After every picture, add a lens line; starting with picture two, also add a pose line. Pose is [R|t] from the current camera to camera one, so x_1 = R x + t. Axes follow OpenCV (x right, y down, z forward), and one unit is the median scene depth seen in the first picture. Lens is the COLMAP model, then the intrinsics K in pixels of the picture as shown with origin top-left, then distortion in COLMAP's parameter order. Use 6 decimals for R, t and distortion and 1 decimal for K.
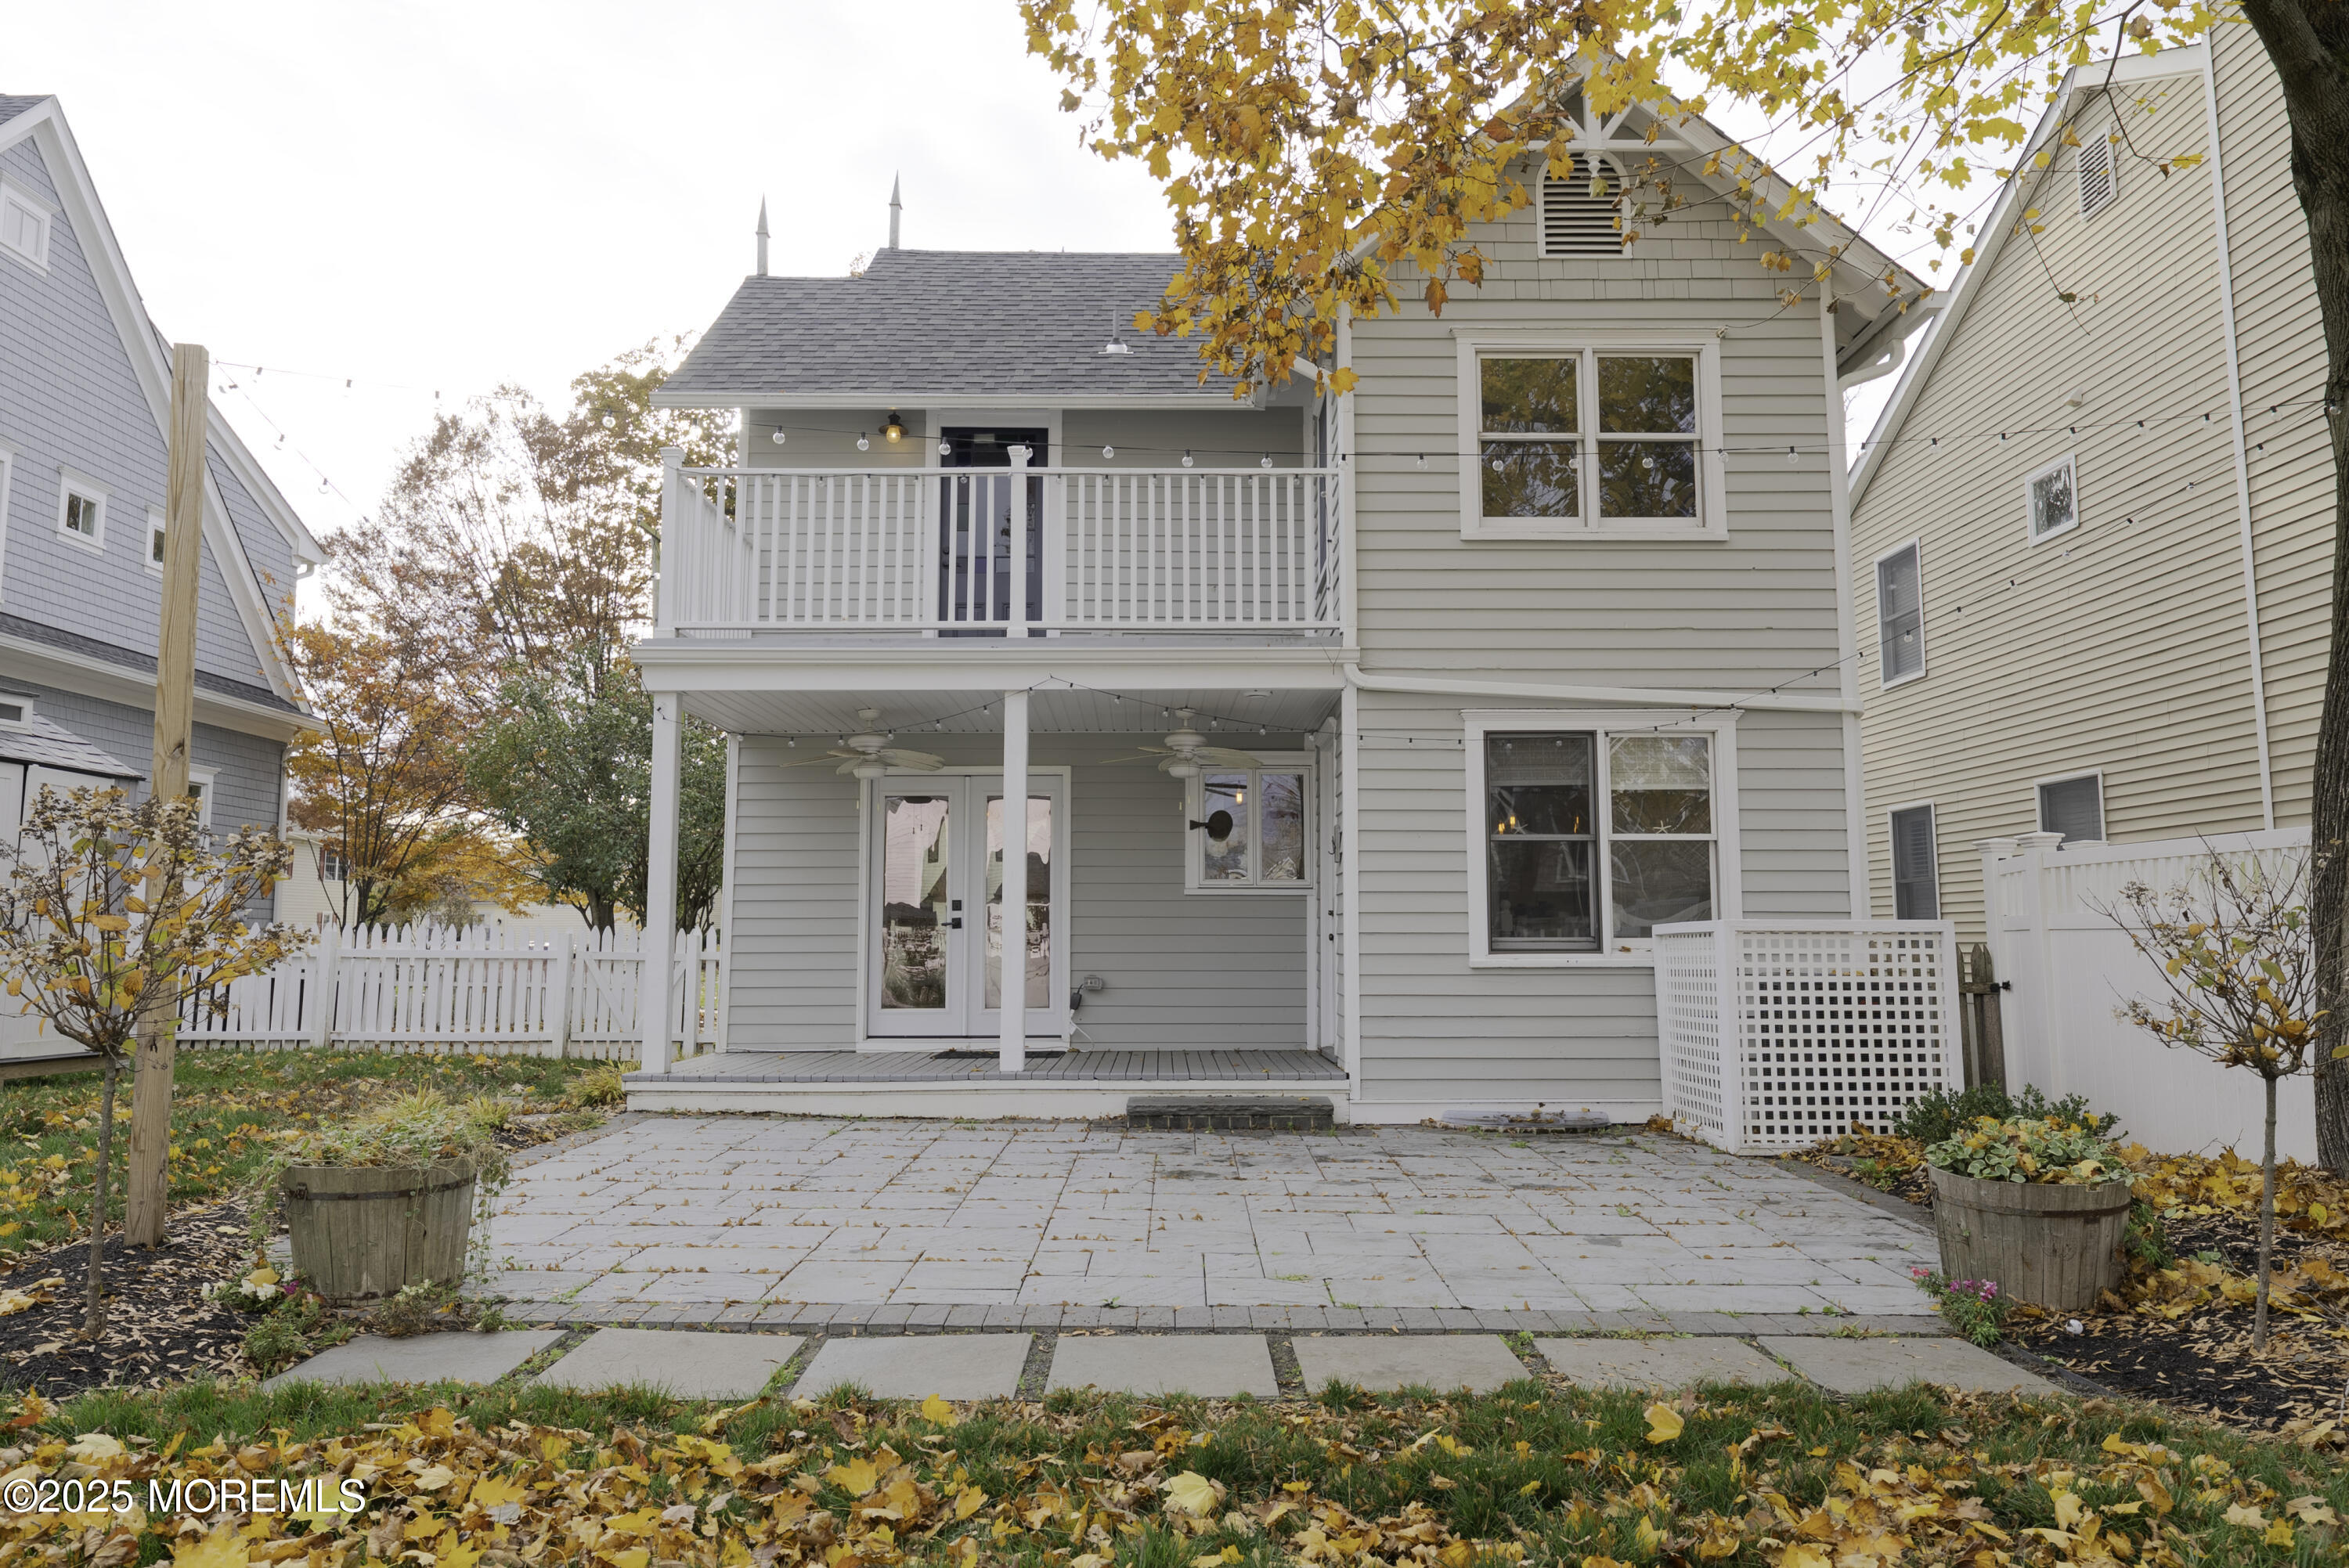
lens RADIAL K [[1585.5, 0, 1168.3], [0, 1585.5, 766.8], [0, 0, 1]] dist [0.003488, 0.000559]
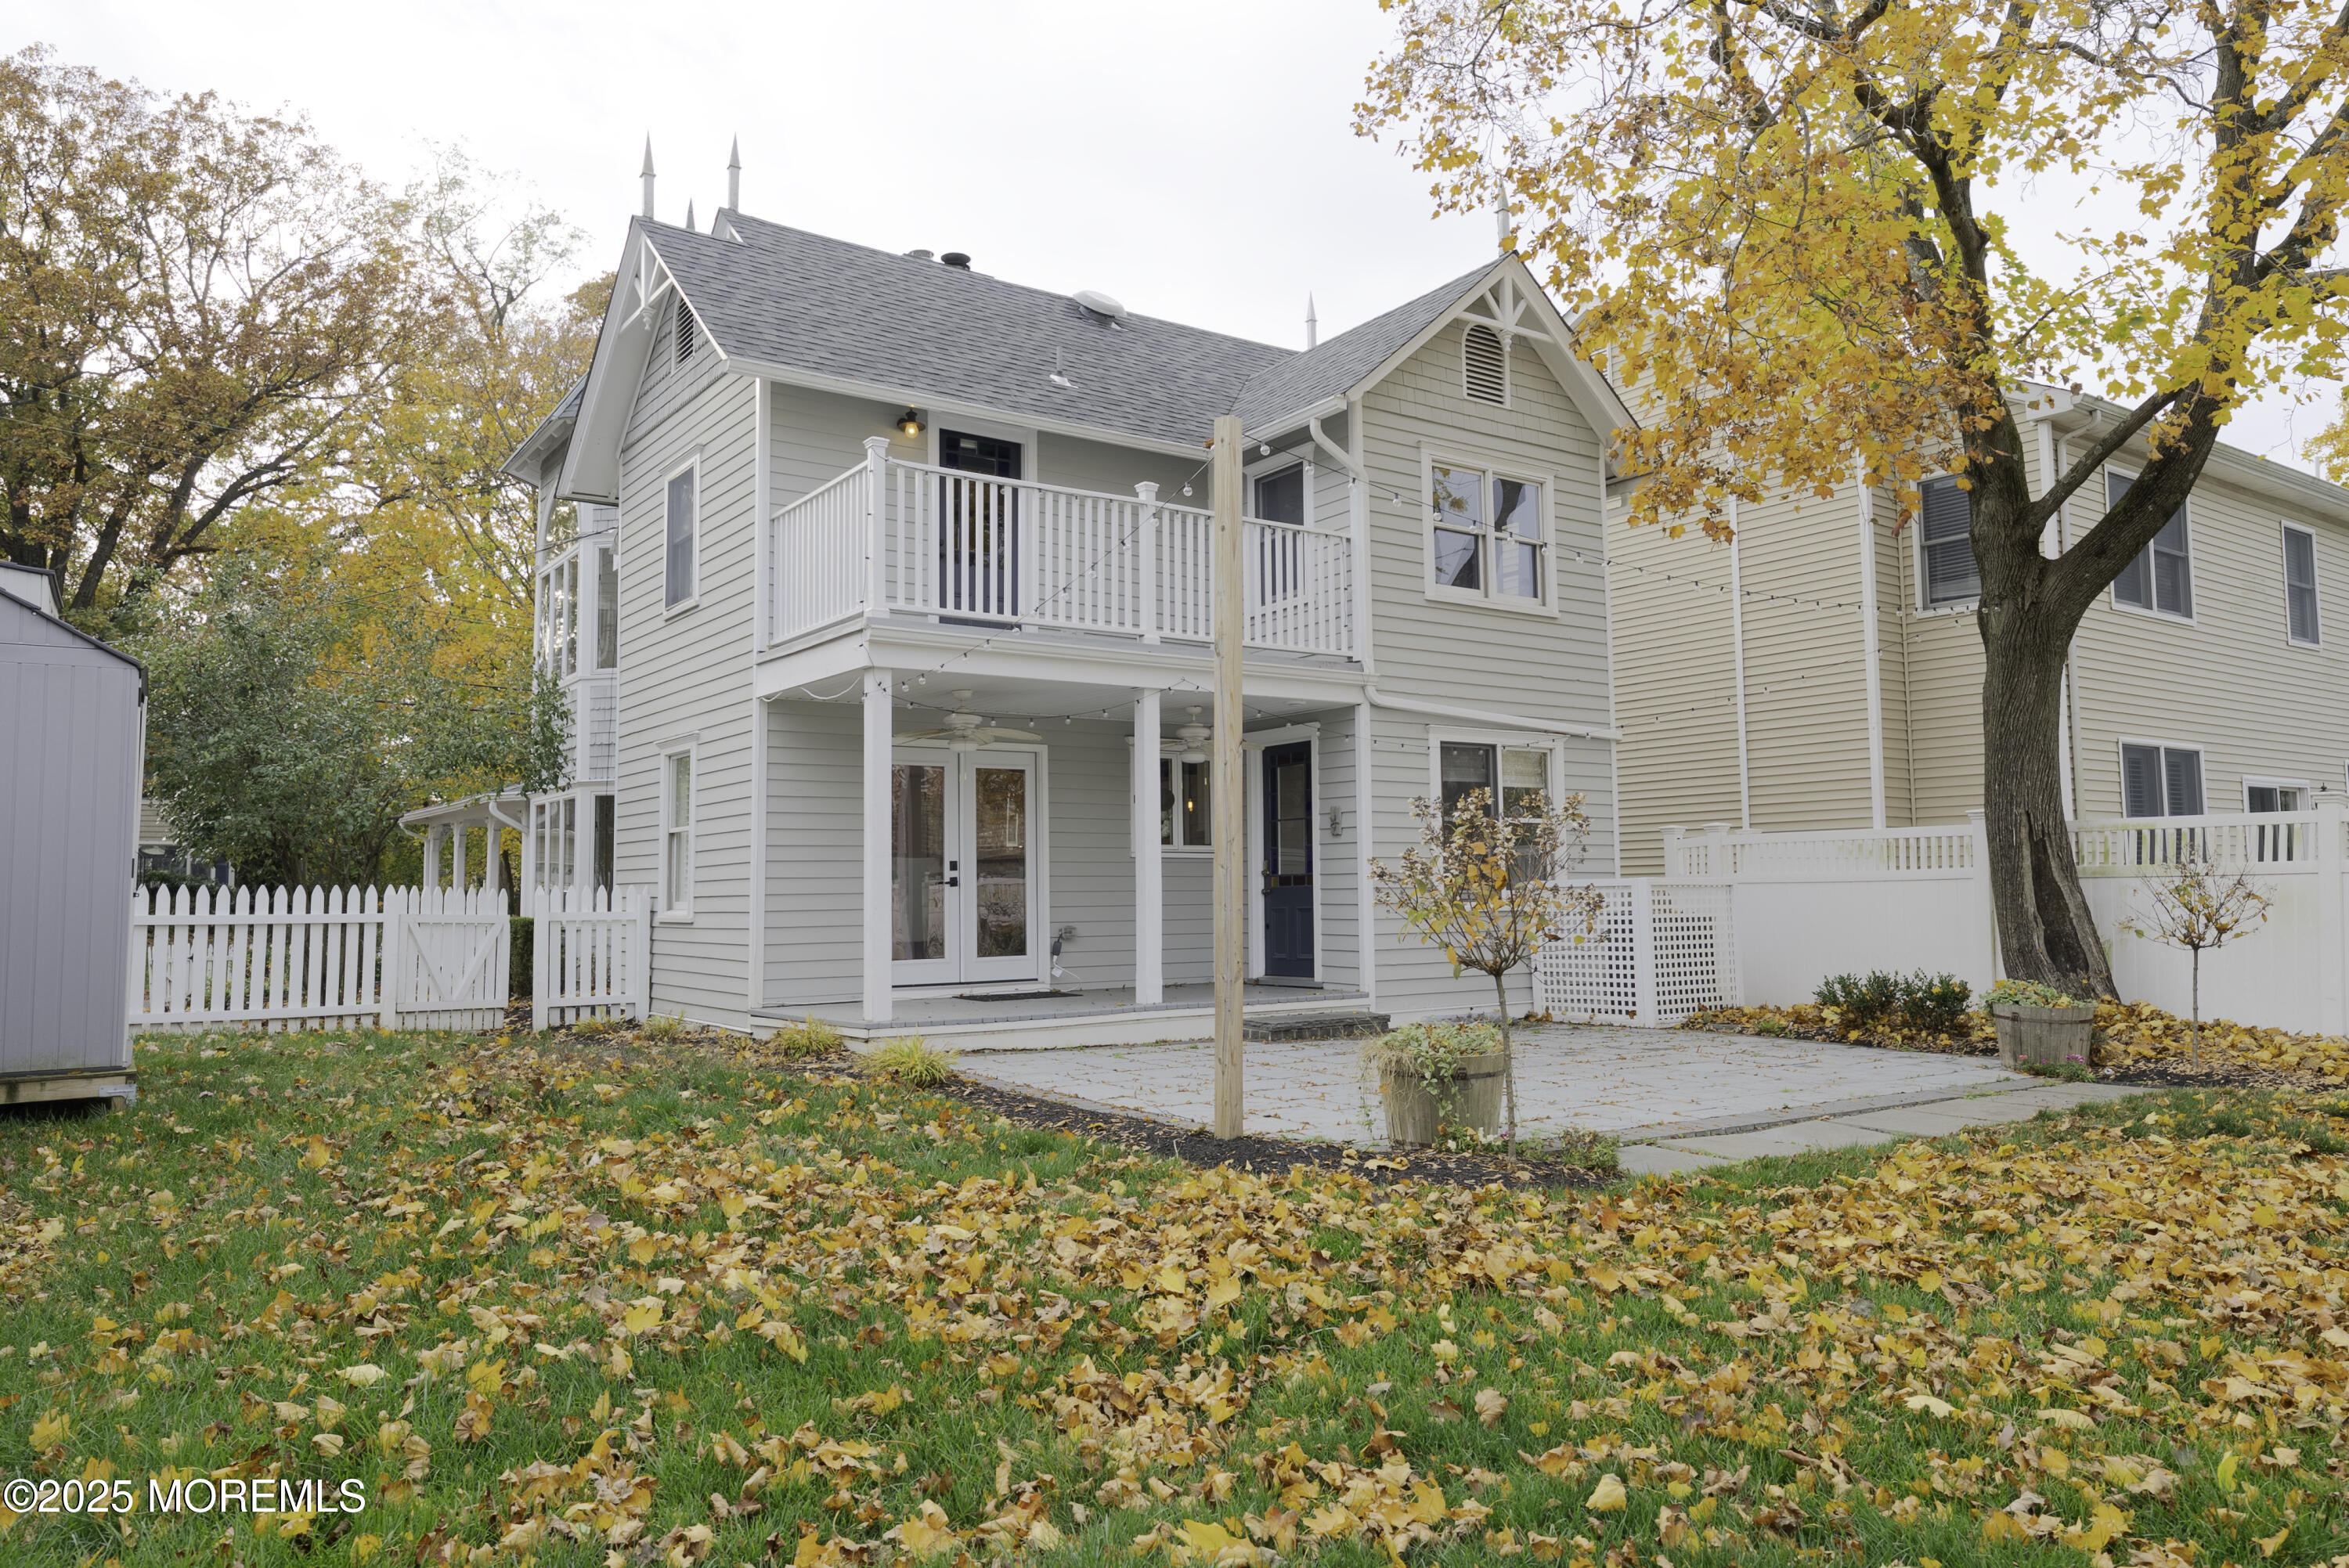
lens RADIAL K [[1585.5, 0, 1165.5], [0, 1585.5, 788.2], [0, 0, 1]] dist [0.003488, 0.000559]
pose [[0.818245, 0.029183, 0.574128, -0.644076], [-0.053253, 0.998264, 0.025154, -0.003170], [-0.572397, -0.051156, 0.818379, 0.006148]]
